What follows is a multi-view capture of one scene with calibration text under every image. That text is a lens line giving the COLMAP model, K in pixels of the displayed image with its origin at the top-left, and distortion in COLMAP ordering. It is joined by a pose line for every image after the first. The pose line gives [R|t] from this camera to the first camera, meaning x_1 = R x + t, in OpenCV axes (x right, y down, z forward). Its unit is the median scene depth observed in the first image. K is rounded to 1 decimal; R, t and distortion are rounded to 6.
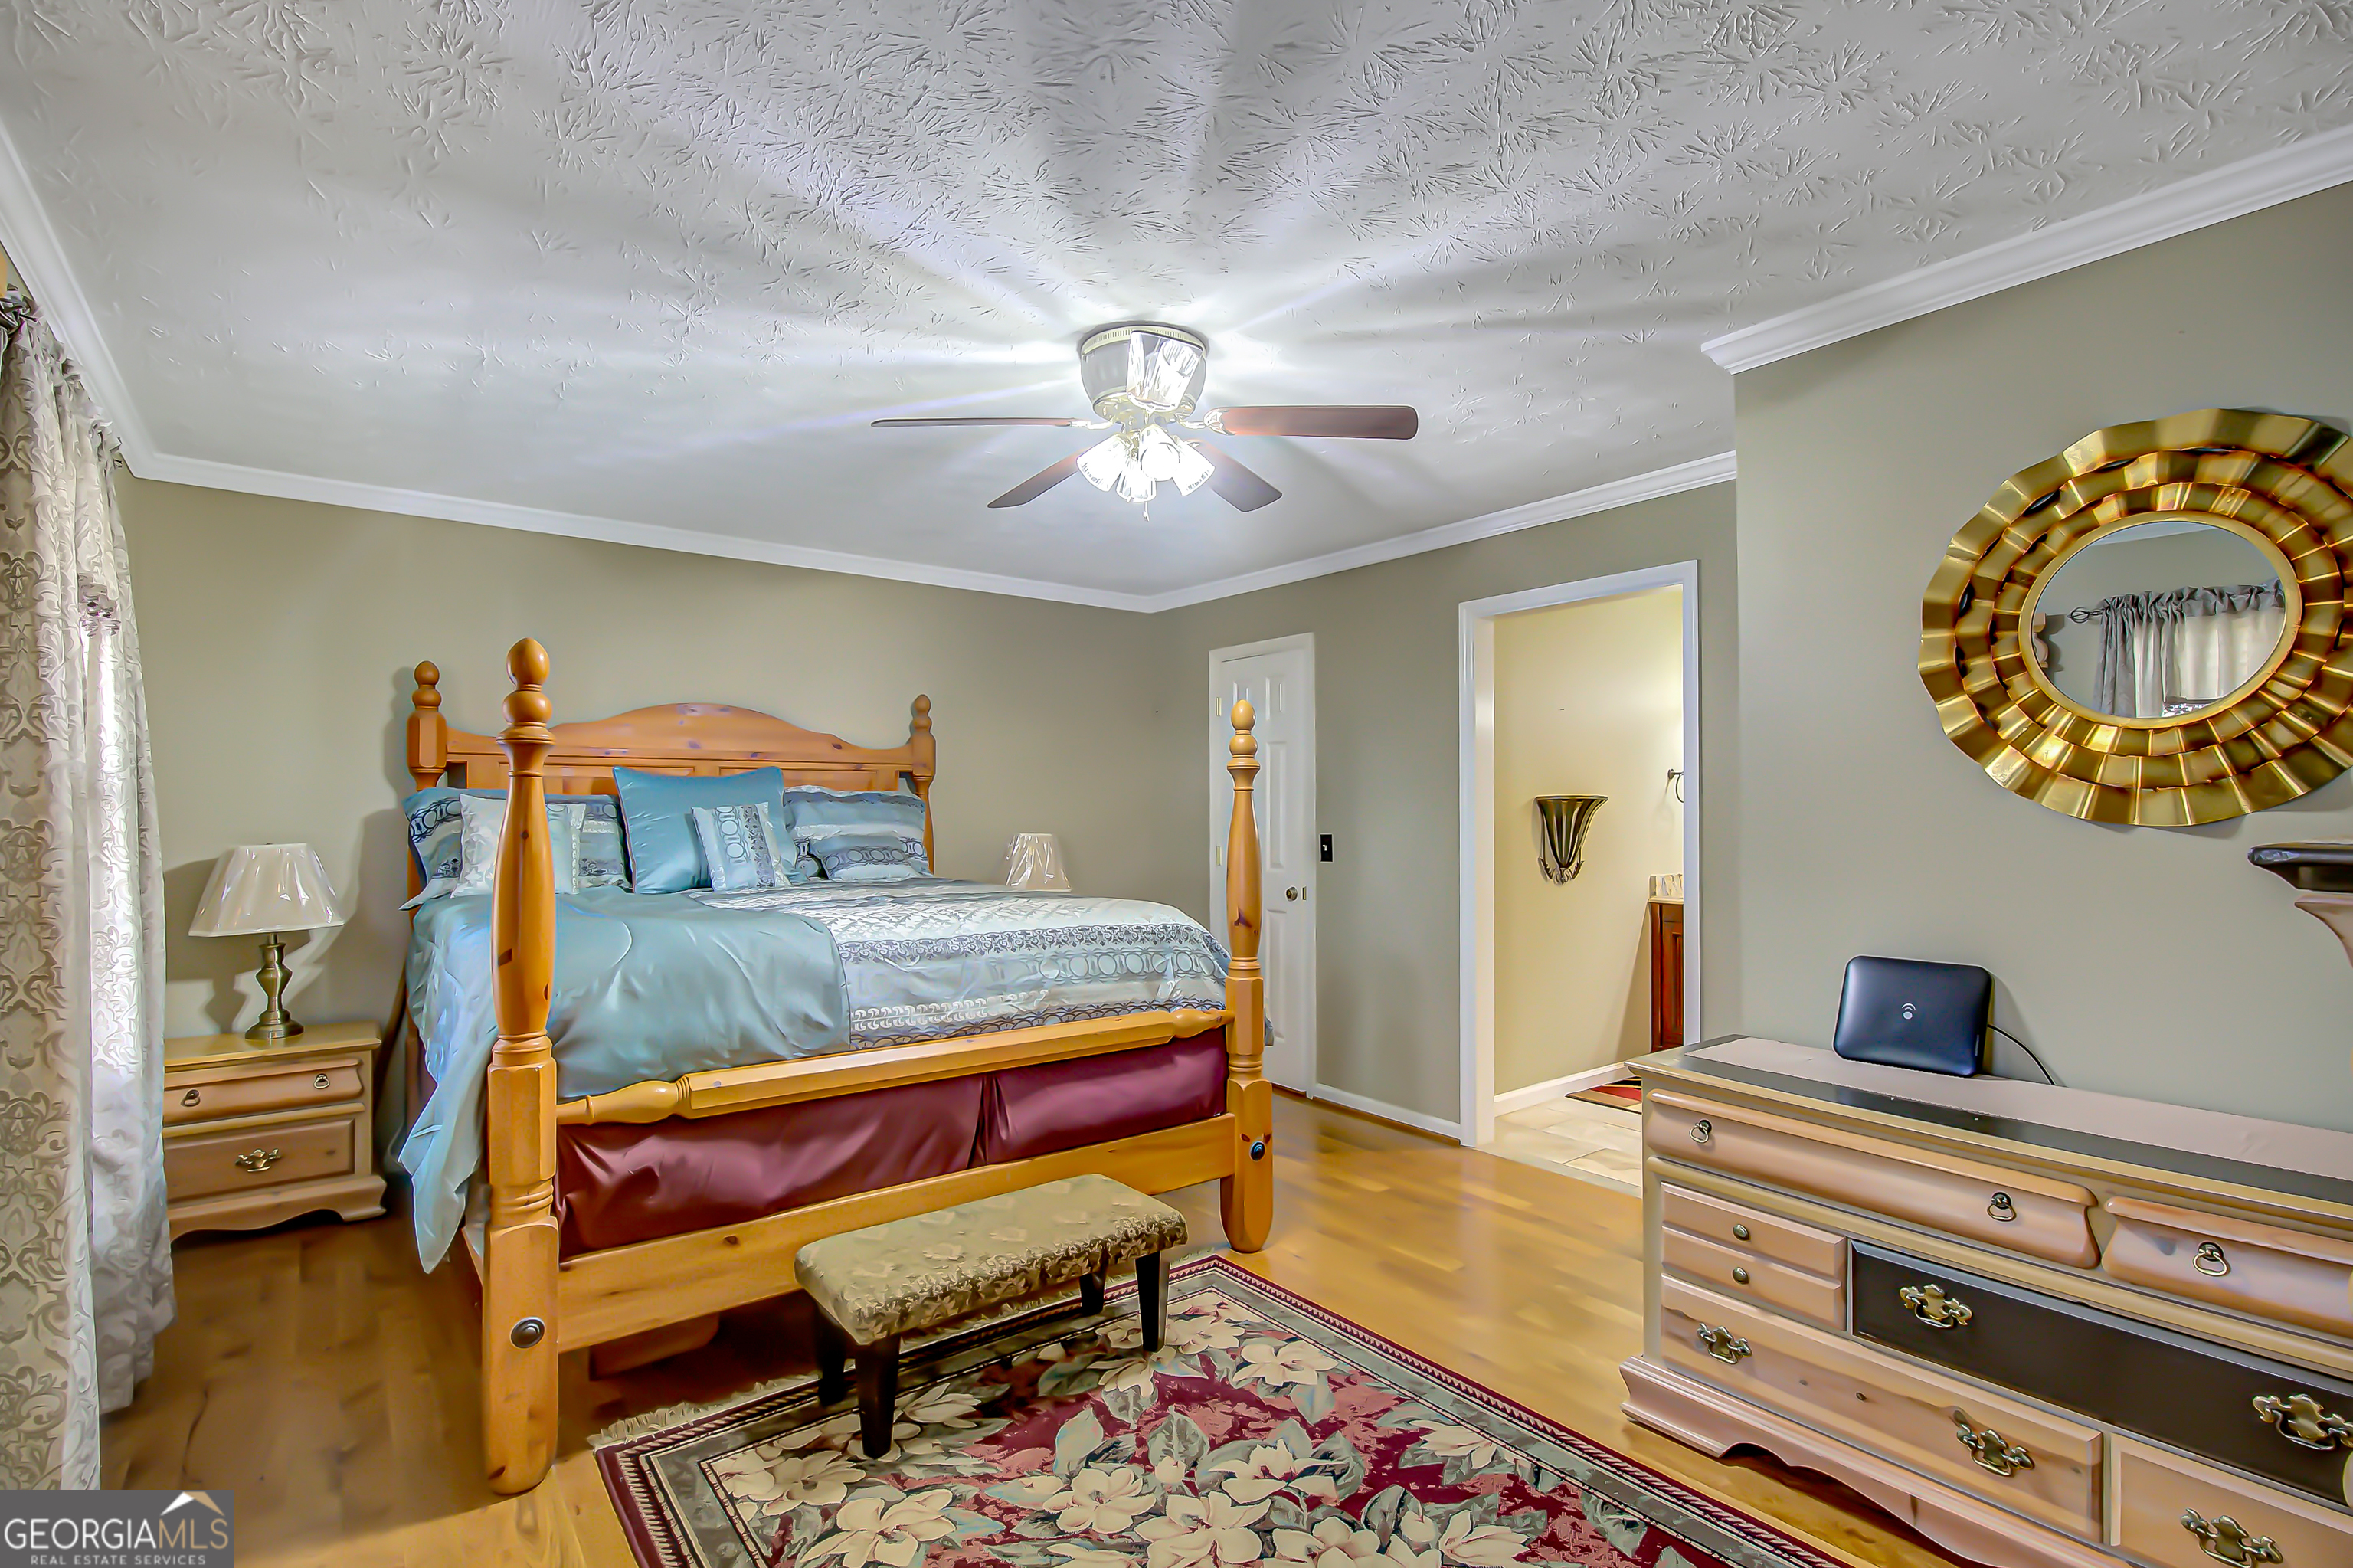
lens RADIAL K [[1110.7, 0, 1173.1], [0, 1110.7, 796.7], [0, 0, 1]] dist [-0.000369, -0.000102]
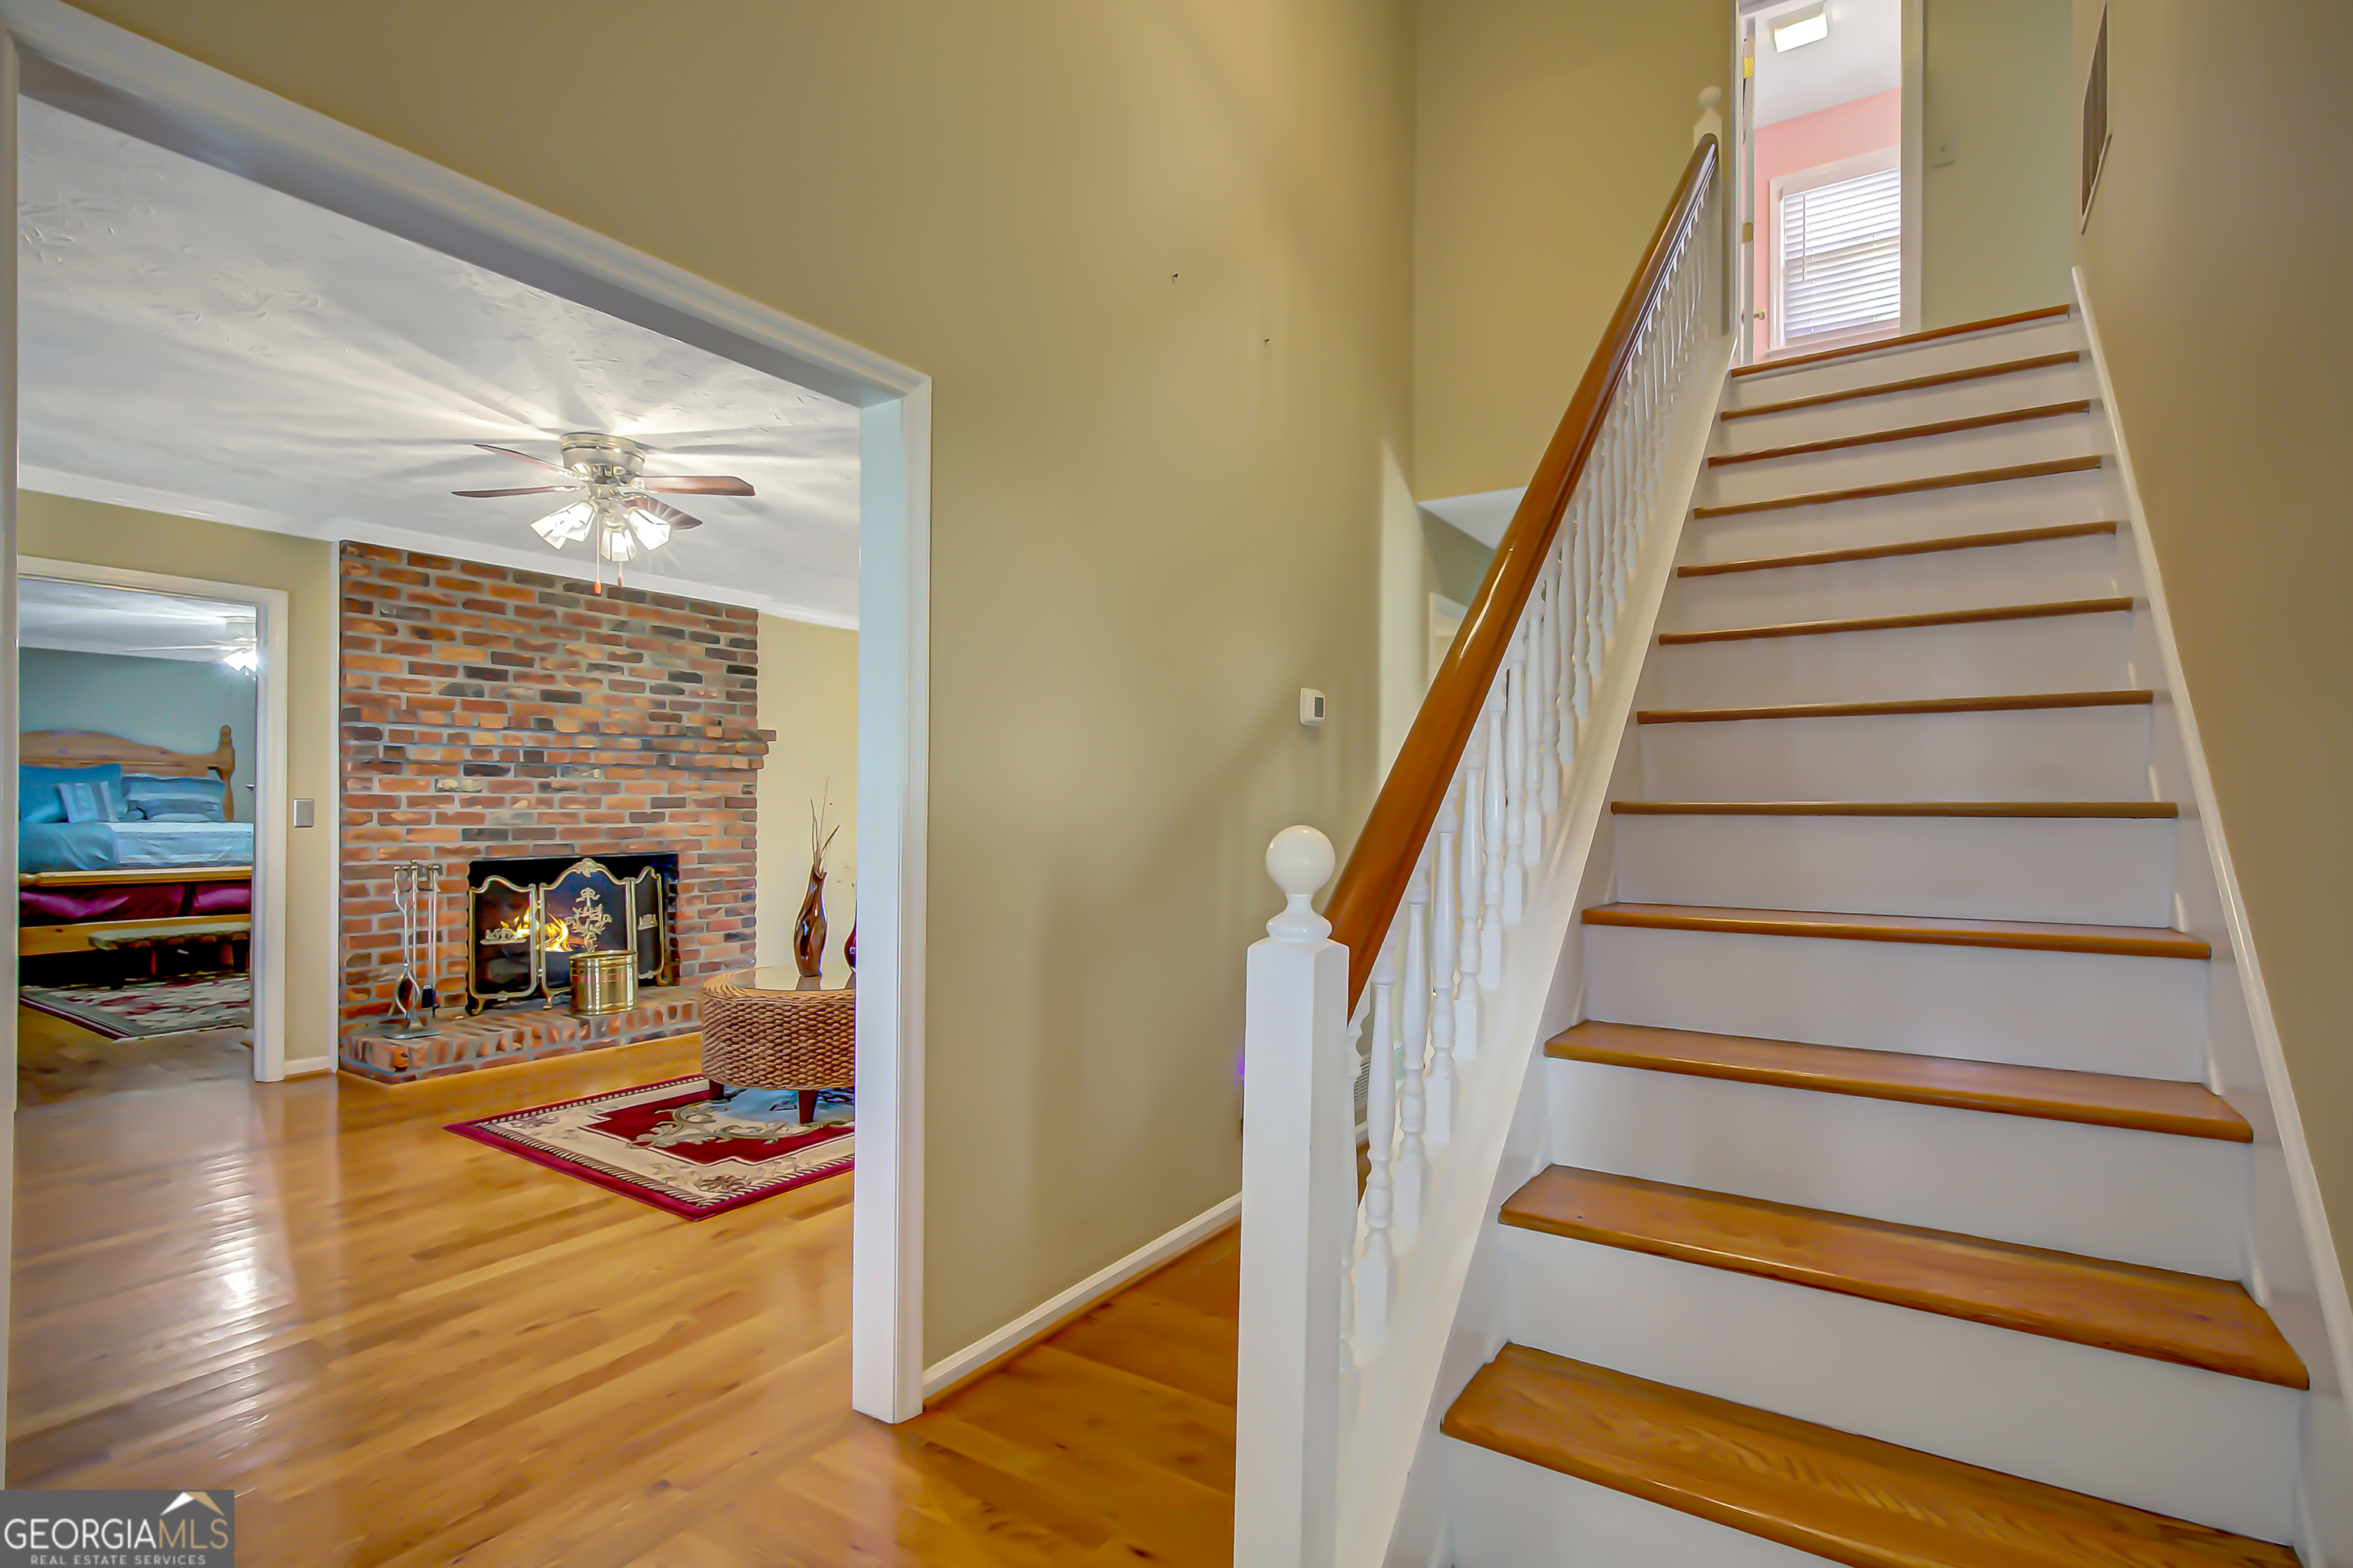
lens RADIAL K [[1110.7, 0, 1191.9], [0, 1110.7, 799.6], [0, 0, 1]] dist [-0.000369, -0.000102]
pose [[0.941032, 0.003499, 0.338301, 0.897907], [-0.007727, 0.999908, 0.011153, -0.001210], [-0.338231, -0.013109, 0.940972, -1.746429]]
